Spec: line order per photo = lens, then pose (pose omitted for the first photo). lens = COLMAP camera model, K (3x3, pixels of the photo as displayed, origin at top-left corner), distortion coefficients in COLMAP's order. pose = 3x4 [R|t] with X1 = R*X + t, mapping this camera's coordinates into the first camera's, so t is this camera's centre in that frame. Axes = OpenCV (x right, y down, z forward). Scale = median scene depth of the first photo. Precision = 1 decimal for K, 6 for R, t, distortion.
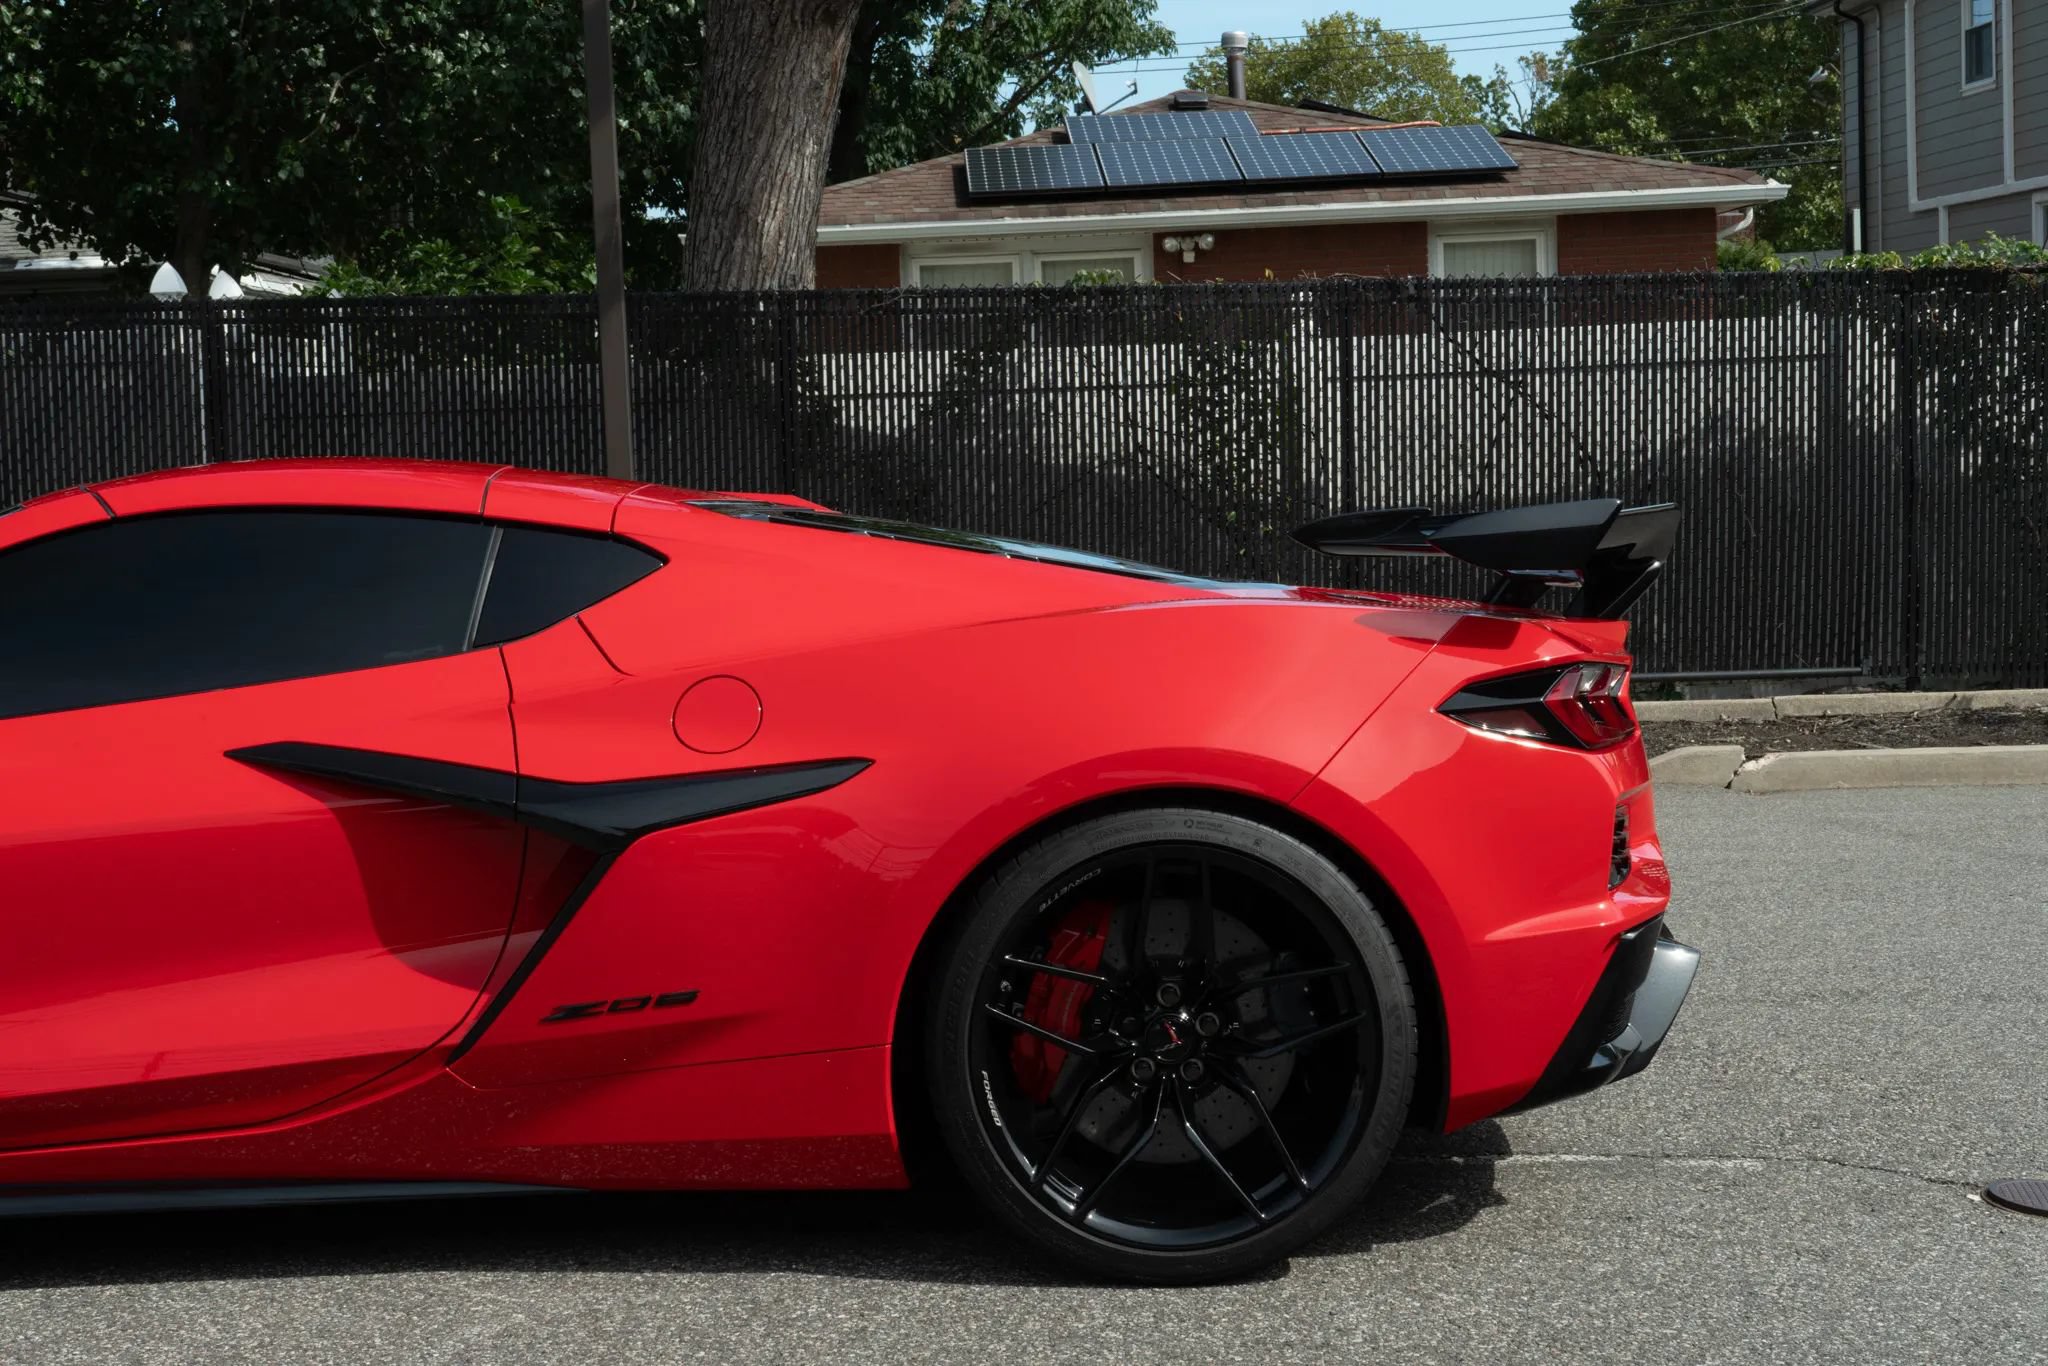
lens RADIAL K [[3239.1, 0, 1038.8], [0, 3239.1, 666.2], [0, 0, 1]] dist [0.040969, 0.000000]
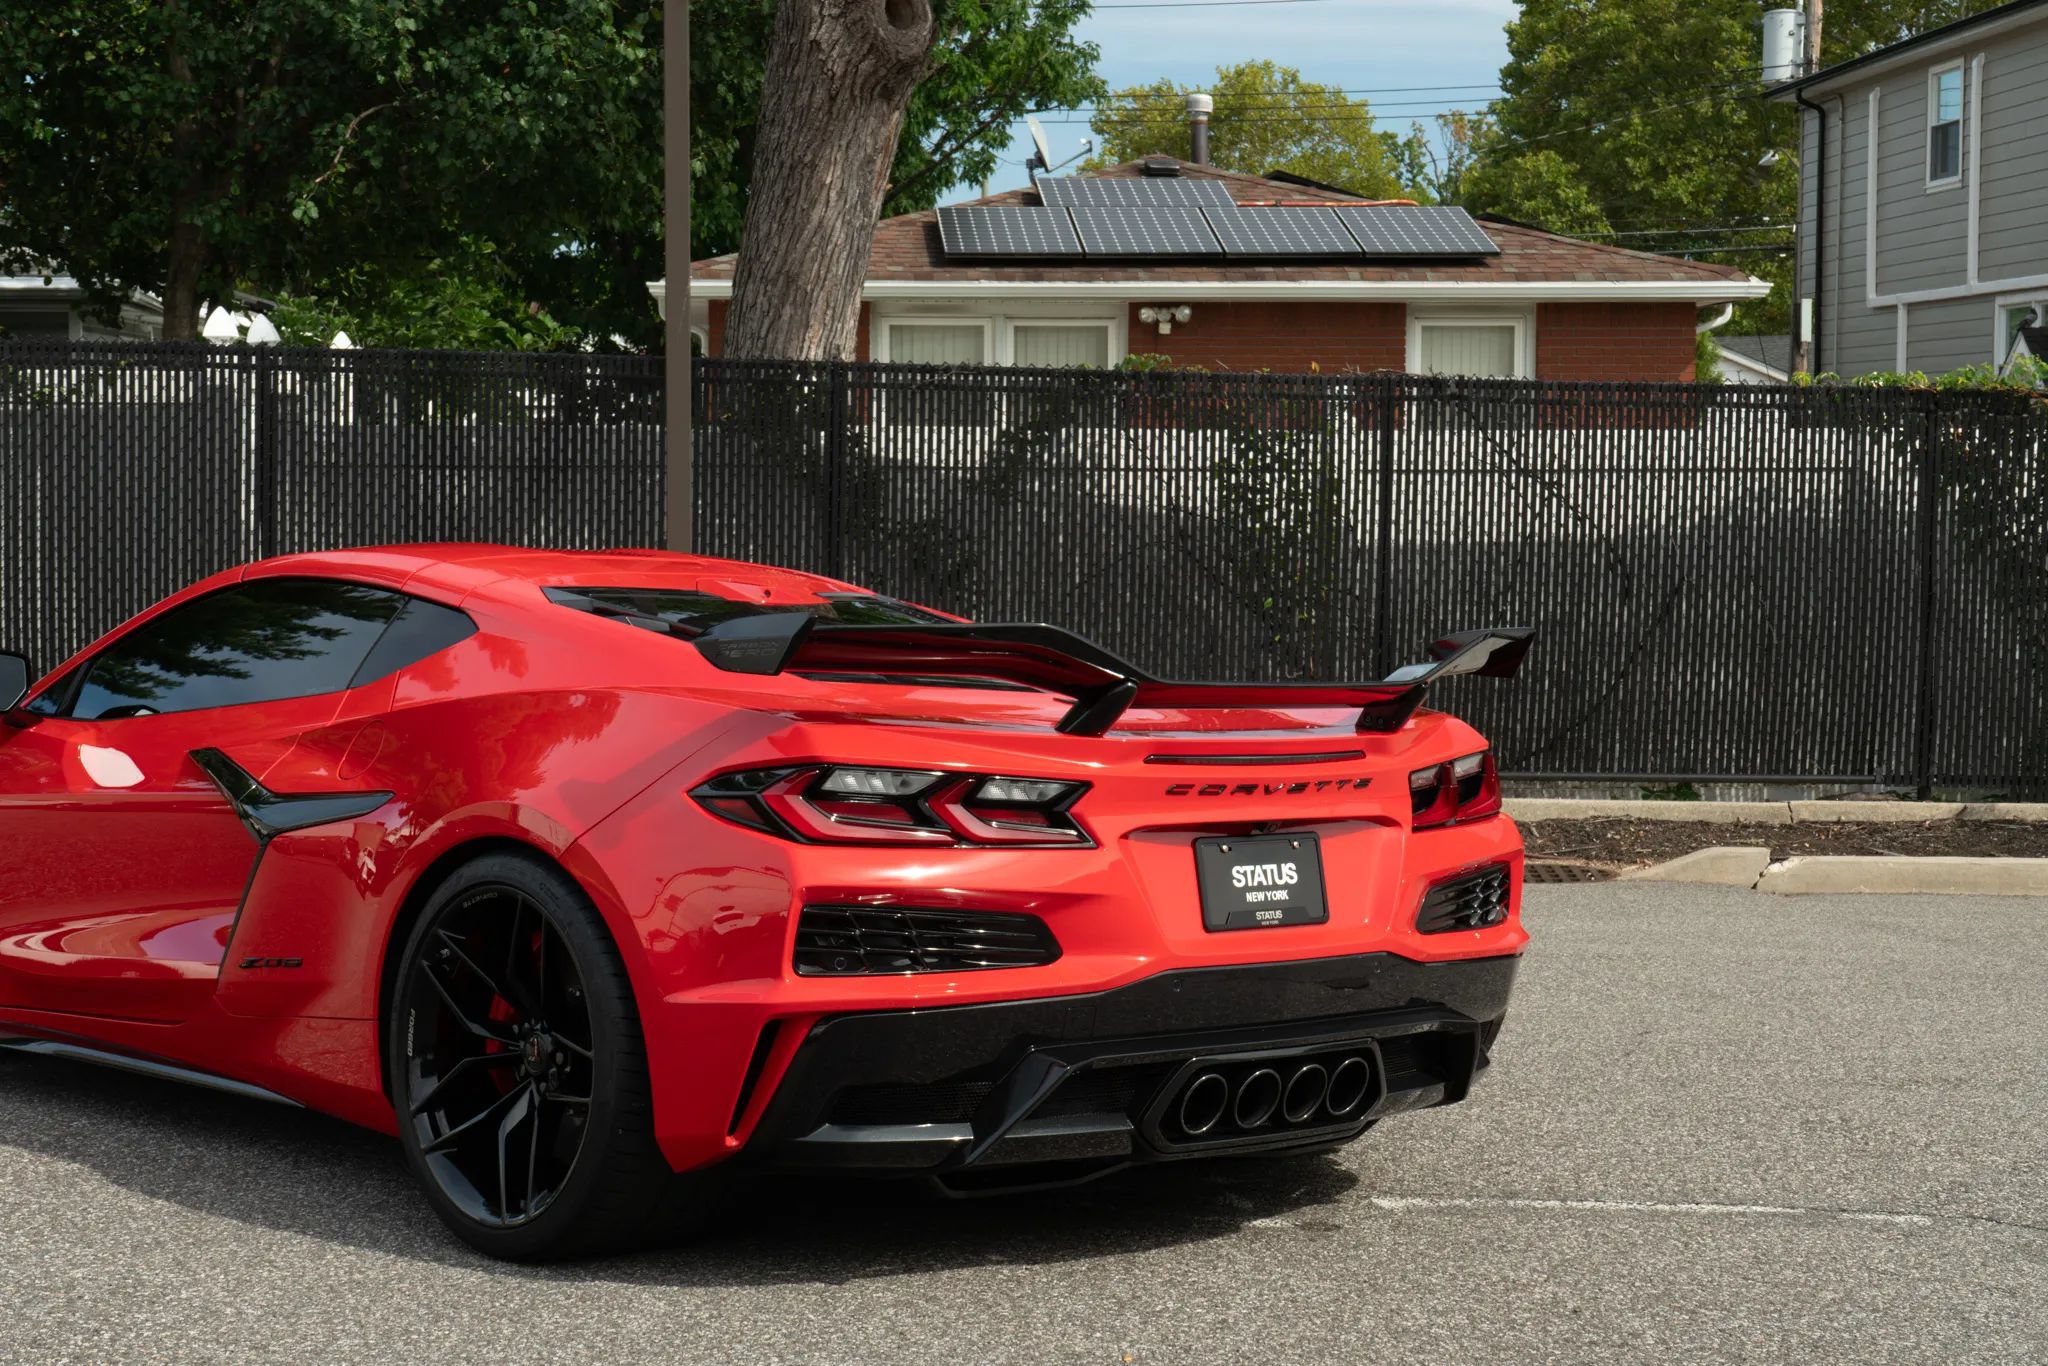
lens RADIAL K [[3489.8, 0, 1035.4], [0, 3489.8, 633.1], [0, 0, 1]] dist [0.050878, 0.000000]
pose [[0.998077, 0.040752, 0.046699, -0.062597], [-0.039391, 0.998782, -0.029703, -0.001181], [-0.047853, 0.027806, 0.998467, -0.086816]]
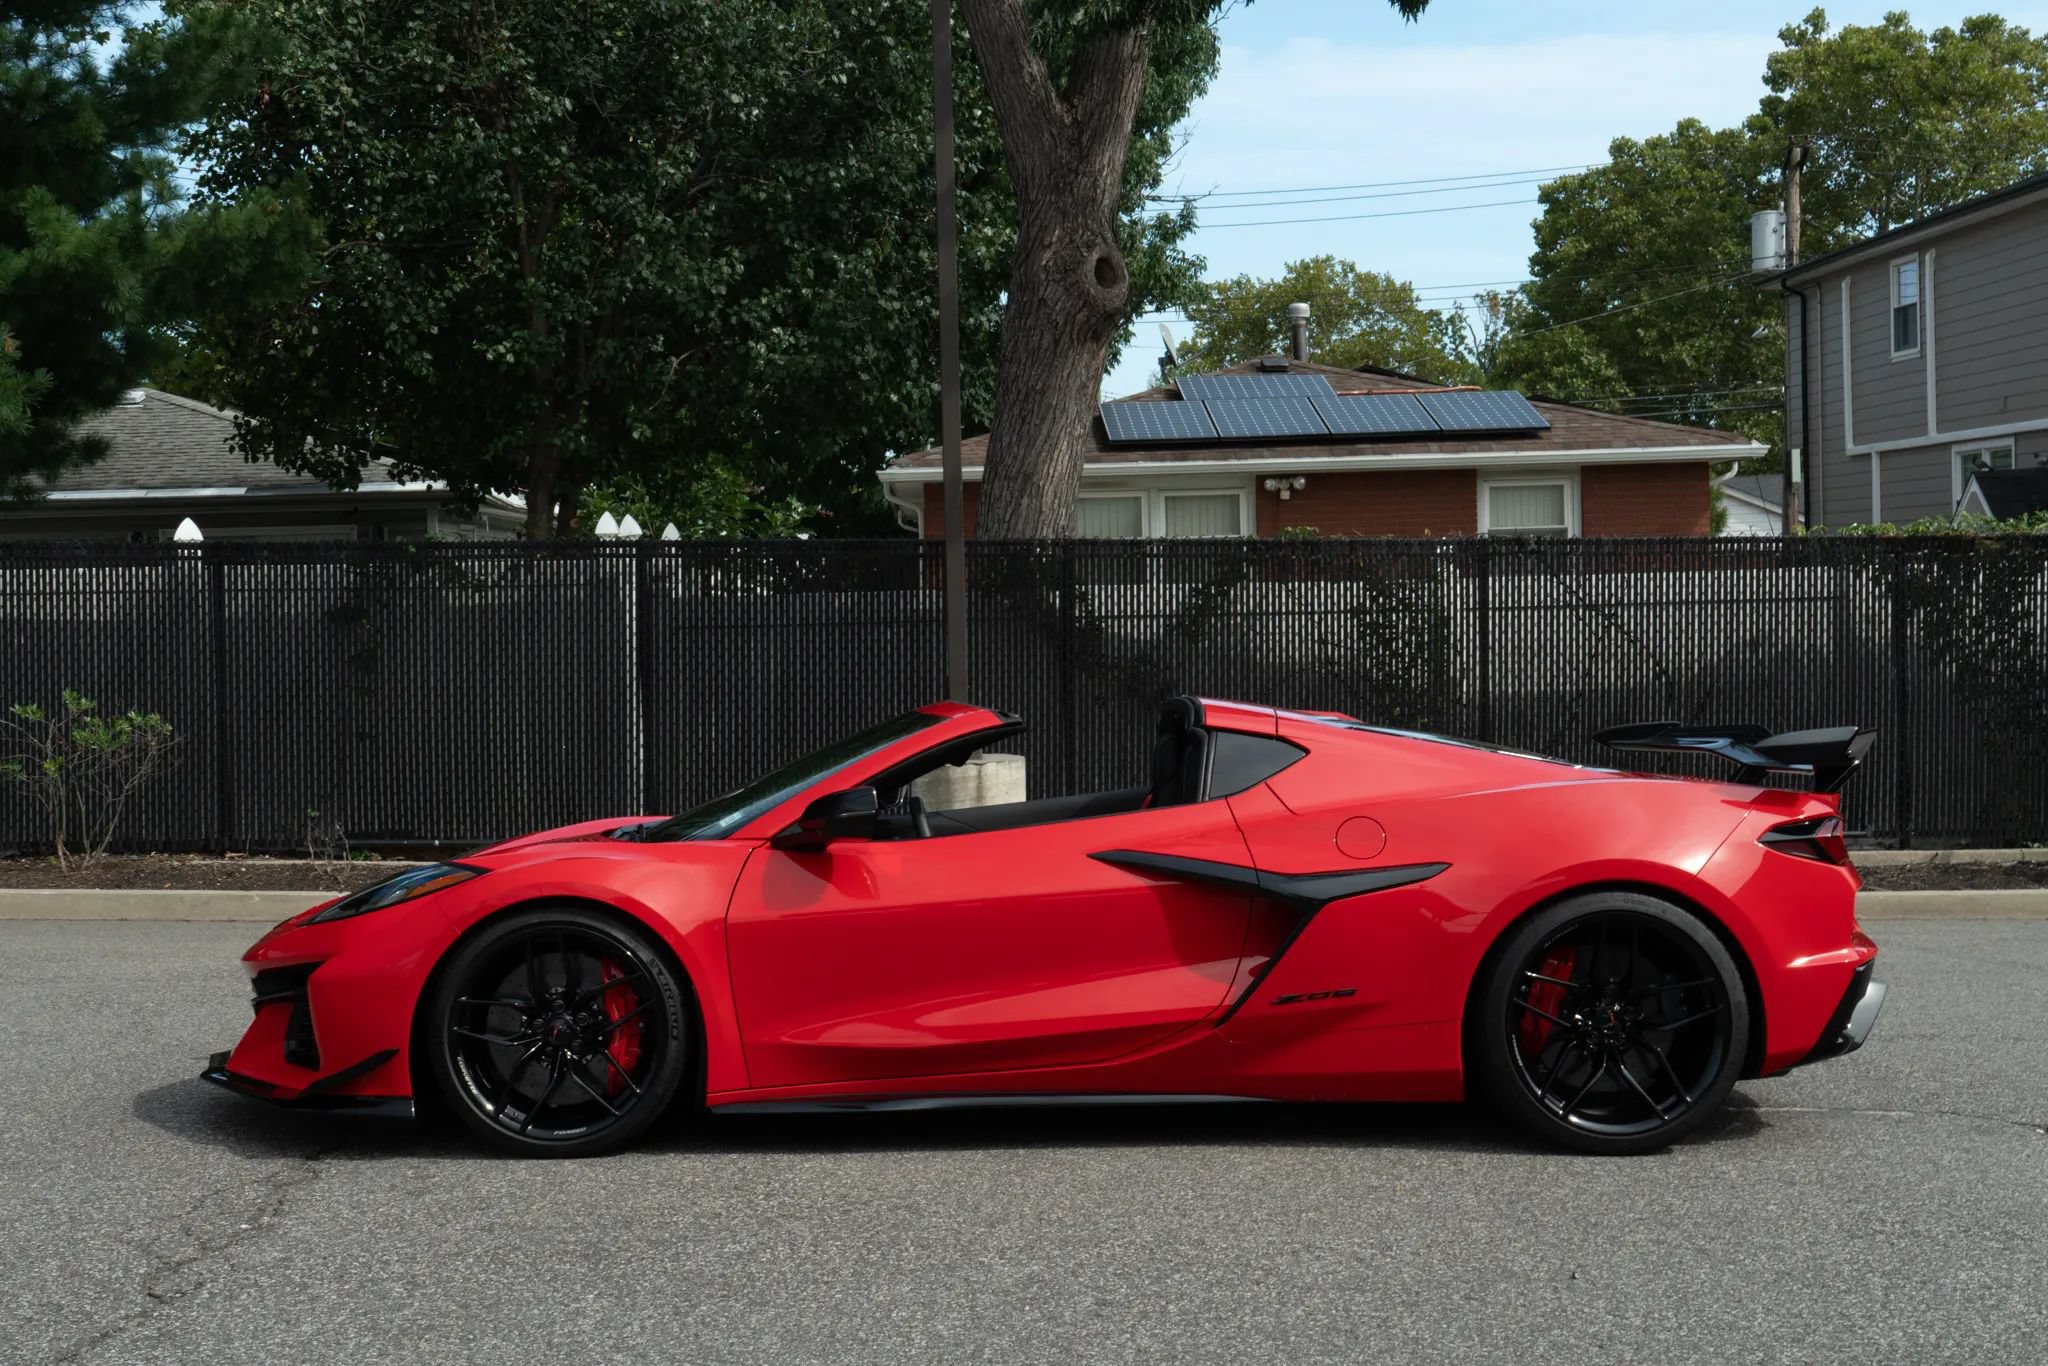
lens RADIAL K [[3015.4, 0, 1001.0], [0, 3015.4, 631.5], [0, 0, 1]] dist [0.039926, 0.000000]
pose [[0.999873, 0.015368, 0.004109, -0.107749], [-0.015071, 0.997800, -0.064564, 0.004071], [-0.005092, 0.064493, 0.997905, -0.243437]]
